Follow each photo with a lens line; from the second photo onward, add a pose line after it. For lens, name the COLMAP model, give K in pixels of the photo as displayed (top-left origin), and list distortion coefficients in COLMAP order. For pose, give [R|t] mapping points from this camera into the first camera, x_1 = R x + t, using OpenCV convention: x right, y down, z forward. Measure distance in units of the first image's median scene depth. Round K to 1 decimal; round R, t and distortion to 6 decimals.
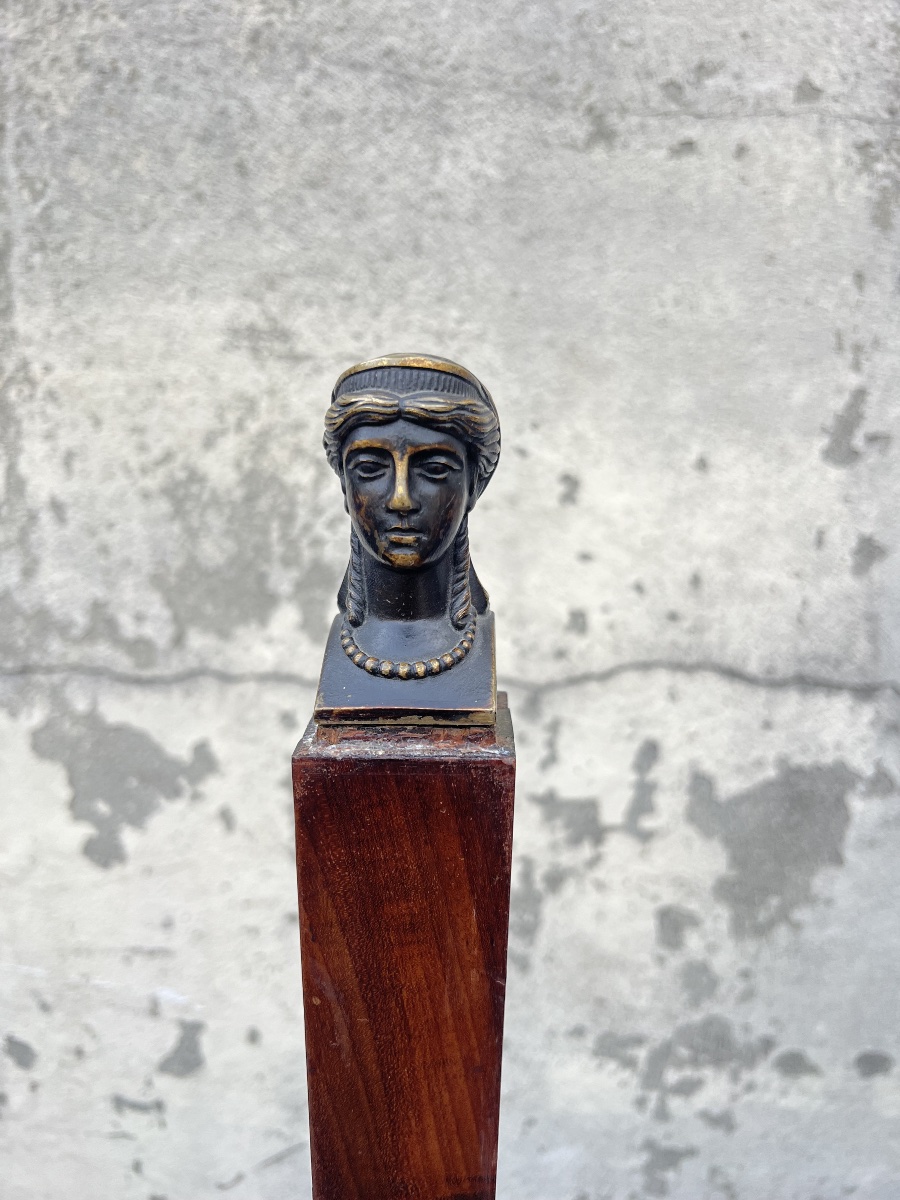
lens RADIAL K [[917.0, 0, 424.5], [0, 917.0, 553.3], [0, 0, 1]] dist [0.028647, -0.038660]
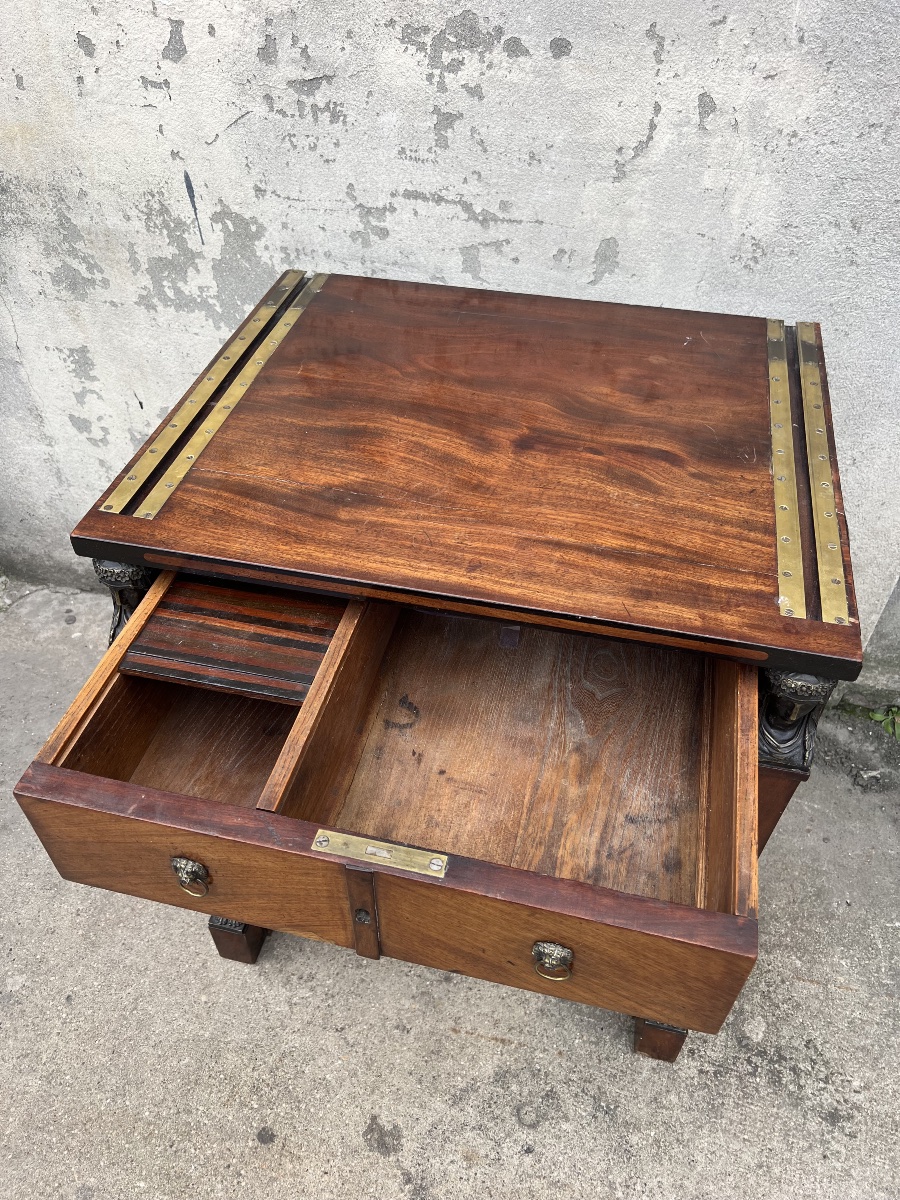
lens RADIAL K [[917.0, 0, 444.6], [0, 917.0, 602.3], [0, 0, 1]] dist [0.028647, -0.038660]
pose [[0.989905, 0.098733, -0.101681, 0.564749], [-0.031212, 0.851681, 0.523131, 0.558417], [0.138250, -0.514676, 0.846165, -1.015664]]
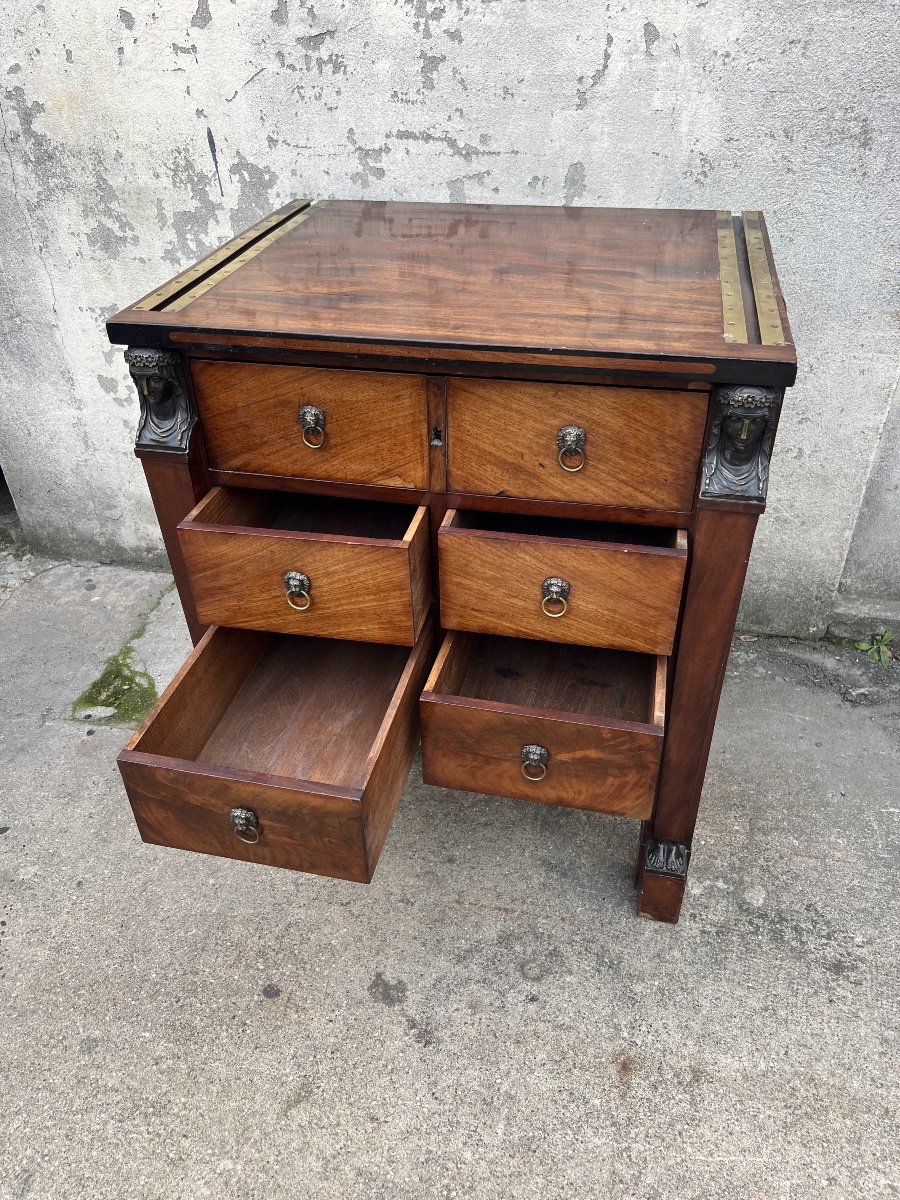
lens RADIAL K [[917.0, 0, 446.9], [0, 917.0, 601.0], [0, 0, 1]] dist [0.028647, -0.038660]
pose [[0.990576, 0.061027, -0.122618, 0.664297], [-0.008277, 0.920285, 0.391162, 1.022338], [0.136715, -0.386461, 0.912117, -1.418106]]
